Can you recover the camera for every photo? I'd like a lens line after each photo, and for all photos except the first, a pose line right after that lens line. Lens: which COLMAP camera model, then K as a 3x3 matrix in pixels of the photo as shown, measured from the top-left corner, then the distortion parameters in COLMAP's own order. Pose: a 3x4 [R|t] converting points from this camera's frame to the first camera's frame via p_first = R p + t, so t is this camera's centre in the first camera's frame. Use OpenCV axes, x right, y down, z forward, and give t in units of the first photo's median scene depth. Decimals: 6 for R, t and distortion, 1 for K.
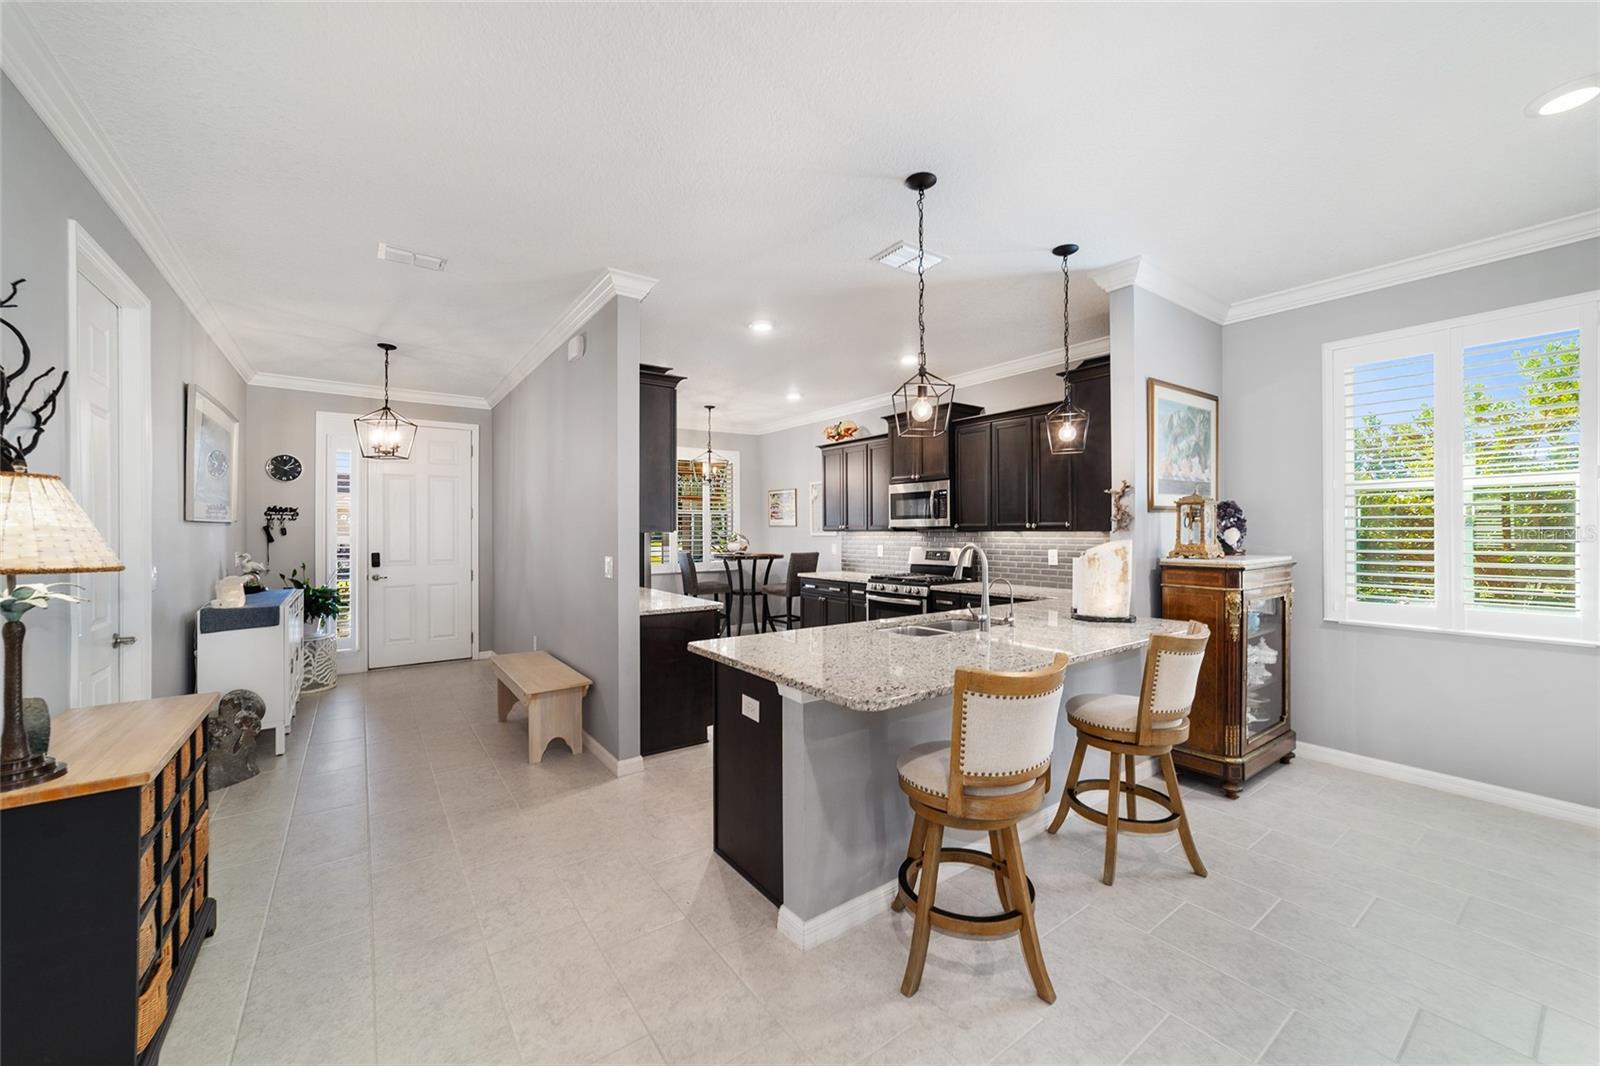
lens RADIAL K [[616.3, 0, 800.5], [0, 616.3, 528.7], [0, 0, 1]] dist [-0.006796, 0.004175]
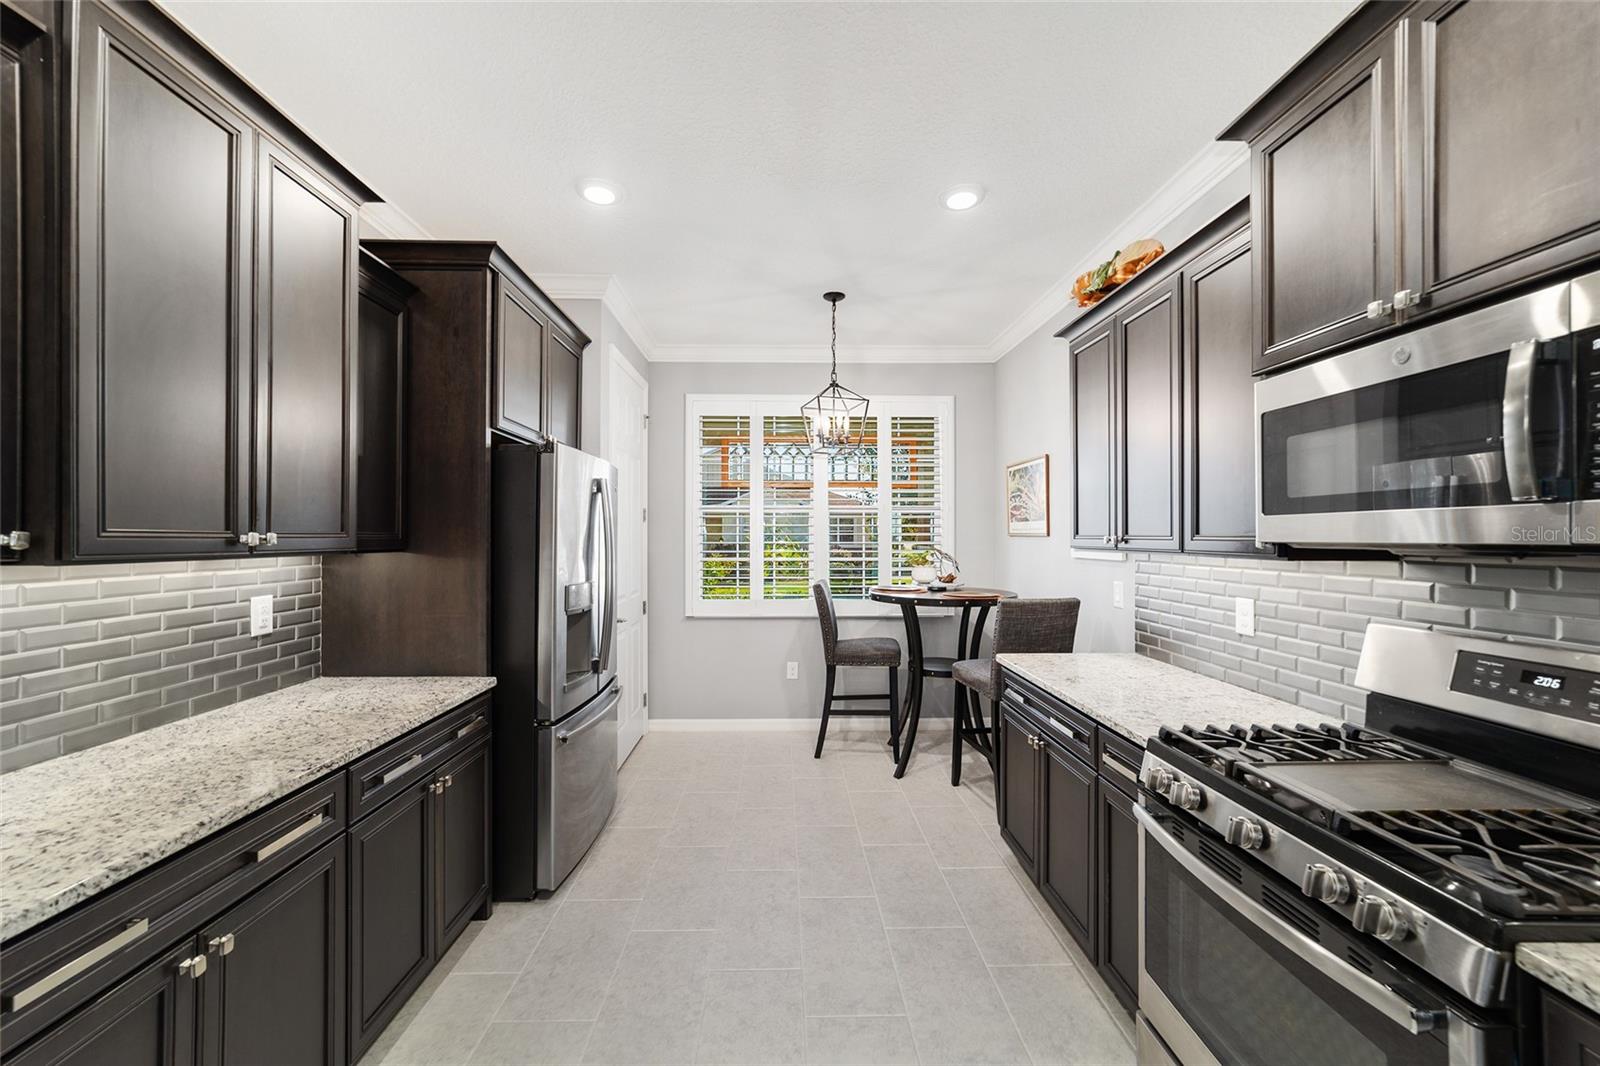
lens RADIAL K [[616.3, 0, 798.1], [0, 616.3, 536.7], [0, 0, 1]] dist [-0.006796, 0.004175]
pose [[0.826970, 0.002269, -0.562242, 0.125581], [-0.000388, 0.999994, 0.003465, -0.006105], [0.562247, -0.002647, 0.826965, 0.653104]]
